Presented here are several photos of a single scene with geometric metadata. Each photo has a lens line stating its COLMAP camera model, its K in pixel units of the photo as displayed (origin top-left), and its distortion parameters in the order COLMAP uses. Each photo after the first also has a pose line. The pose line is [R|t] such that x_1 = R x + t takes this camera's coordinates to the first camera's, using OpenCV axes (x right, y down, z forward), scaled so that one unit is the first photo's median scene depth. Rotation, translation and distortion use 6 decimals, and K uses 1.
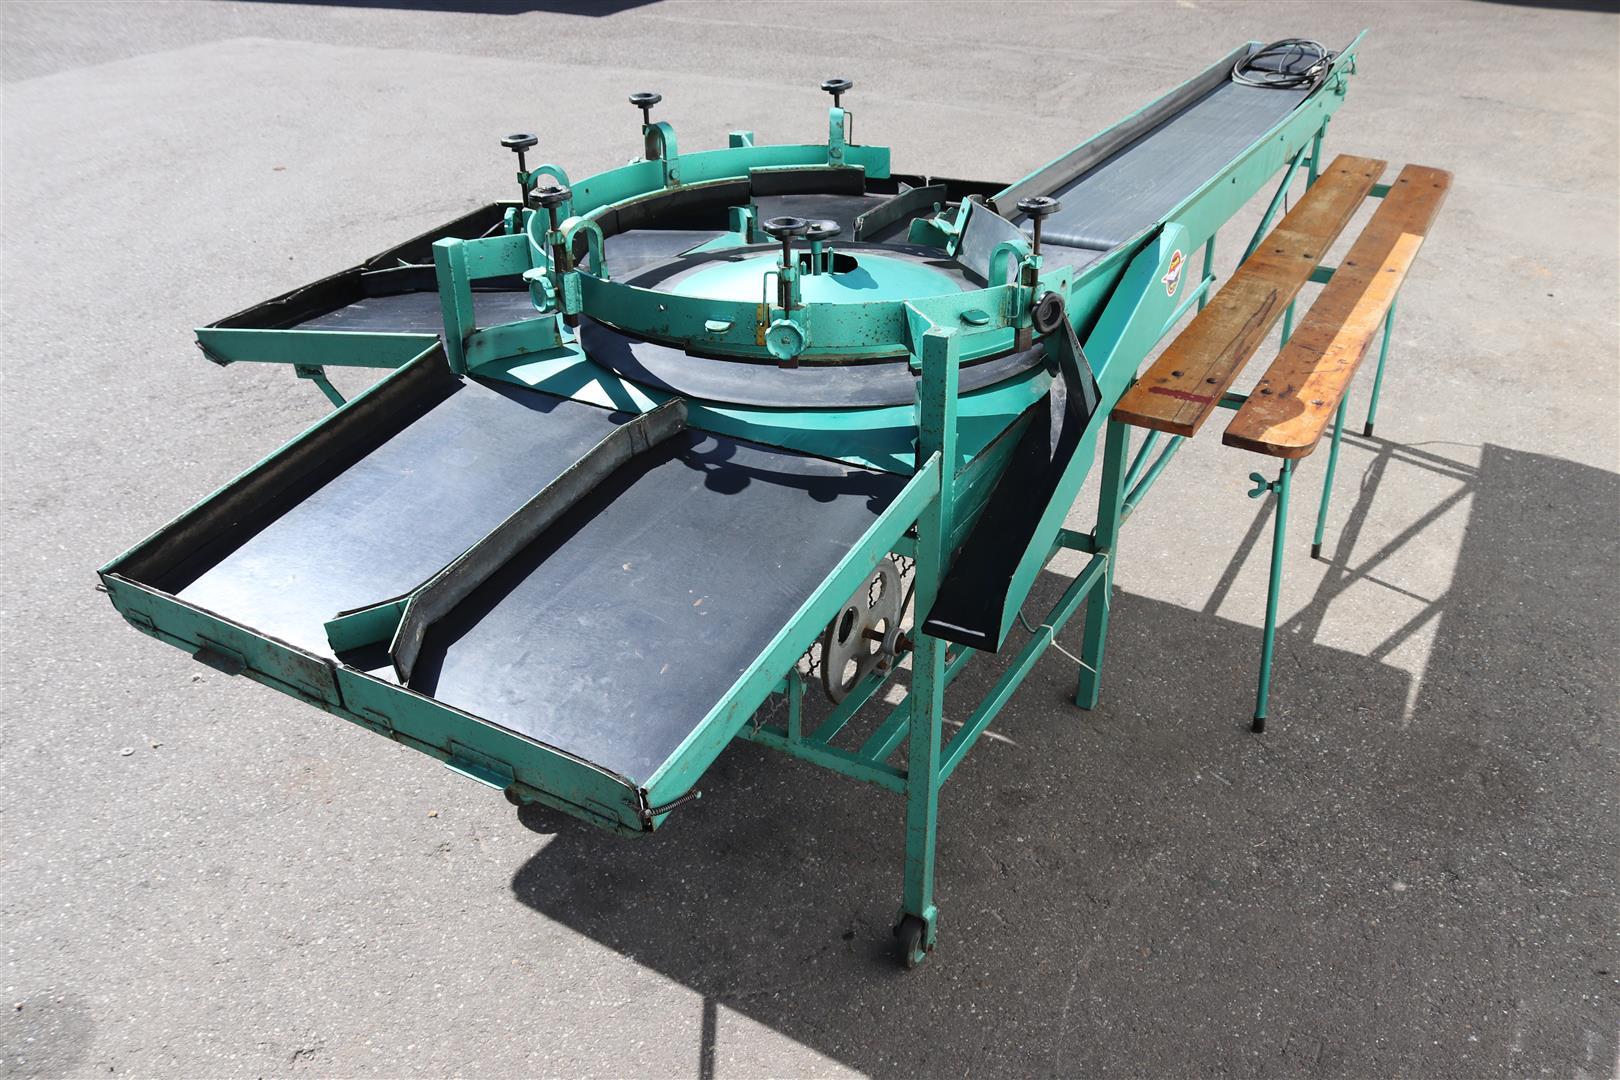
lens RADIAL K [[1354.8, 0, 816.9], [0, 1354.8, 538.6], [0, 0, 1]] dist [-0.195411, 0.235132]
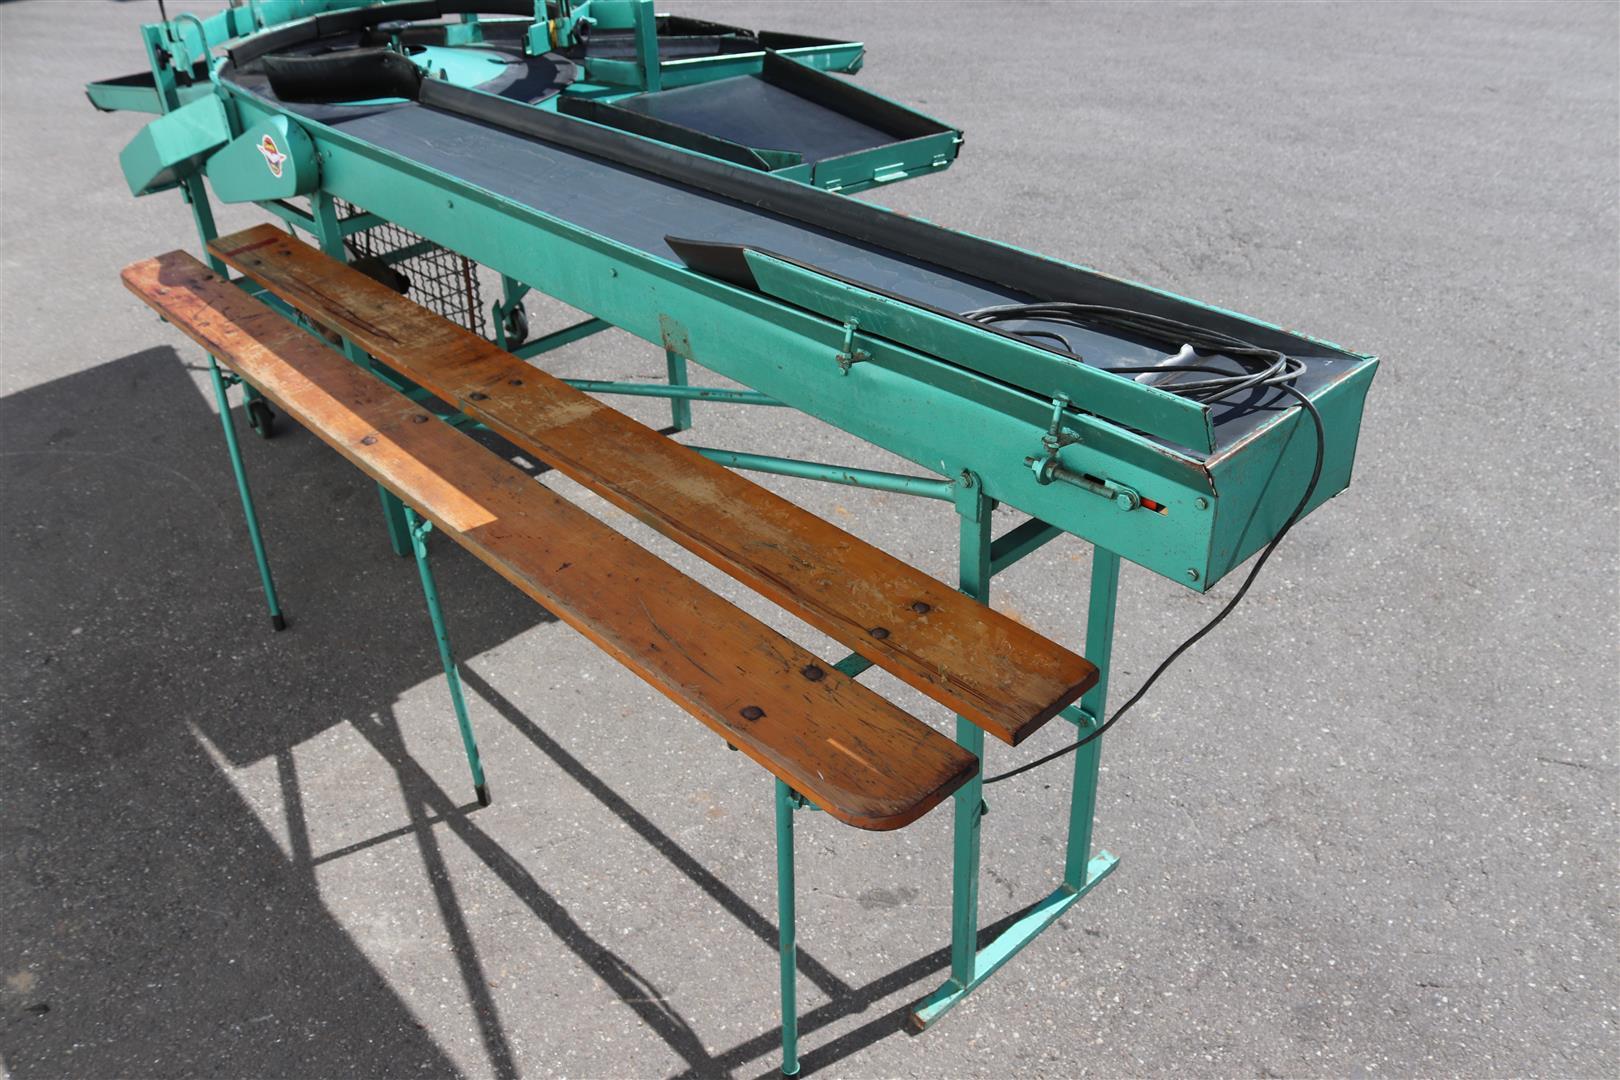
lens RADIAL K [[1354.8, 0, 816.9], [0, 1354.8, 538.6], [0, 0, 1]] dist [-0.195411, 0.235132]
pose [[-0.303091, 0.530851, -0.791412, 0.898500], [-0.428727, 0.665727, 0.610738, -0.655632], [0.851075, 0.524409, 0.025814, 1.171660]]
